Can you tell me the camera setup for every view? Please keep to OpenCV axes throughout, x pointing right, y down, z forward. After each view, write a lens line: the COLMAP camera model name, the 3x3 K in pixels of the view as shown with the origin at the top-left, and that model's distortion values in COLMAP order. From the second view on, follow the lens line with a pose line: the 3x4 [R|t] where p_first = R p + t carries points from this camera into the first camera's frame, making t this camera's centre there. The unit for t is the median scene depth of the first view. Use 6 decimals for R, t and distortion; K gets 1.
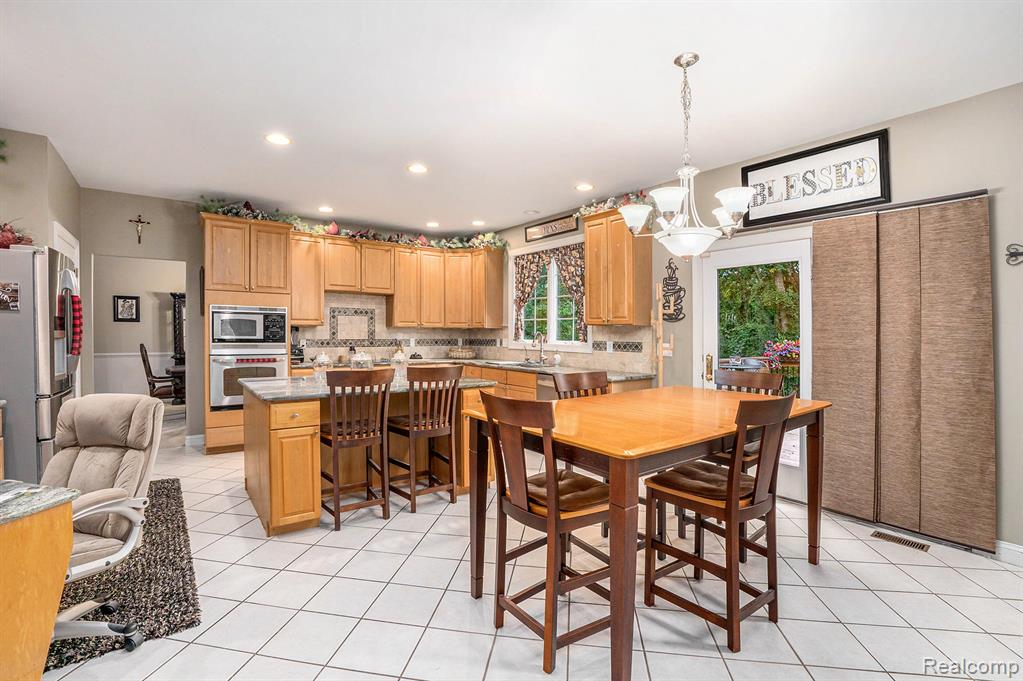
lens RADIAL K [[452.0, 0, 507.8], [0, 452.0, 335.2], [0, 0, 1]] dist [-0.016488, 0.000253]
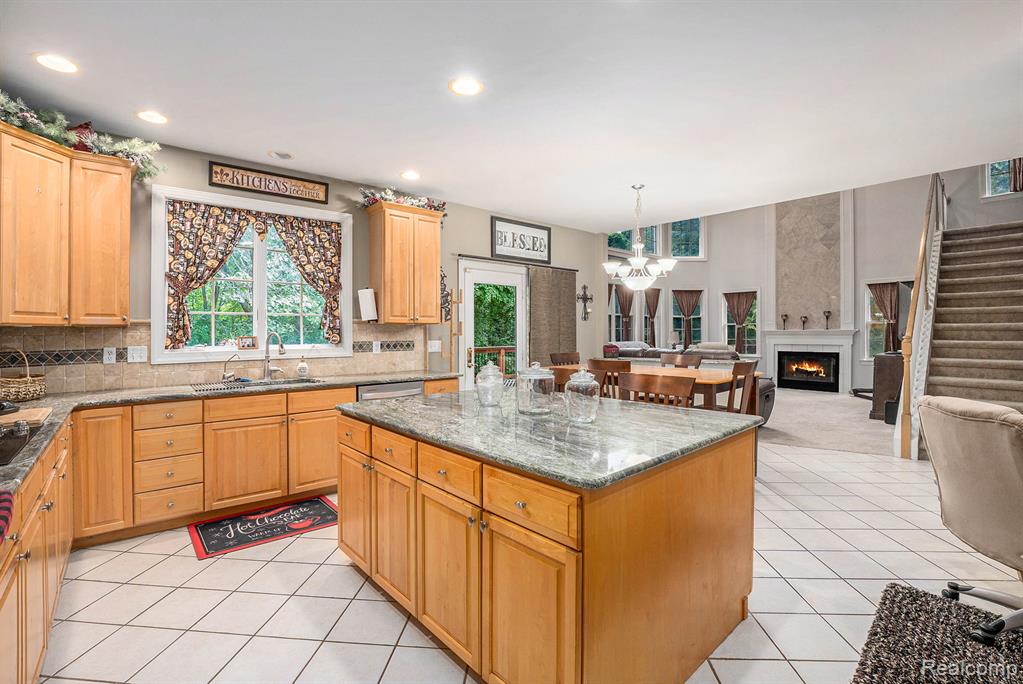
lens RADIAL K [[457.3, 0, 506.3], [0, 457.3, 338.4], [0, 0, 1]] dist [-0.002174, 0.000078]
pose [[-0.037160, -0.015304, 0.999192, -0.620427], [0.020497, 0.999661, 0.016074, -0.001676], [-0.999099, 0.021077, -0.036834, 0.663250]]
